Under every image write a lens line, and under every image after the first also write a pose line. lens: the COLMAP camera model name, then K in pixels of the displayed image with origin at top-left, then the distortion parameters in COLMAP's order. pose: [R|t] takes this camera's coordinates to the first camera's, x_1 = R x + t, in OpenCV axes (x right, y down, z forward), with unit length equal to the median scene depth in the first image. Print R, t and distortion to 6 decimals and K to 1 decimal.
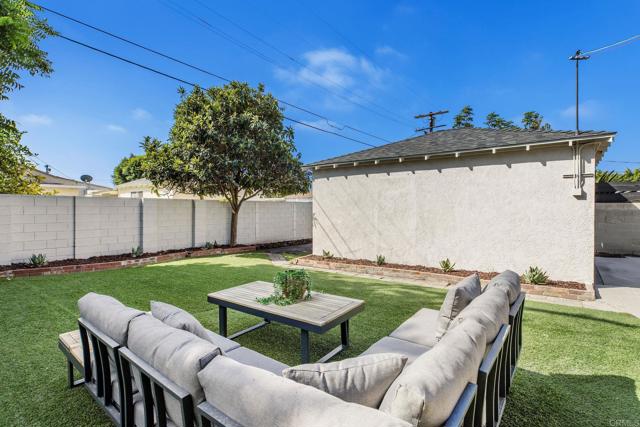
lens RADIAL K [[319.0, 0, 320.5], [0, 319.0, 214.7], [0, 0, 1]] dist [-0.003090, -0.000447]
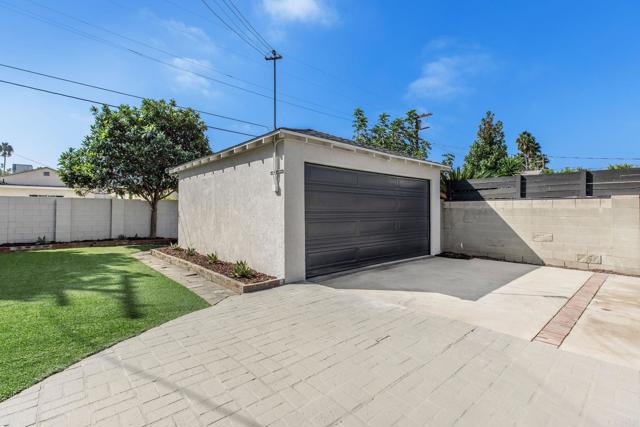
lens RADIAL K [[293.0, 0, 318.7], [0, 293.0, 210.5], [0, 0, 1]] dist [0.011804, -0.000458]
pose [[0.982820, 0.006065, -0.184468, 0.640773], [-0.009220, 0.999825, -0.016252, 0.008900], [0.184337, 0.017674, 0.982704, 0.057805]]
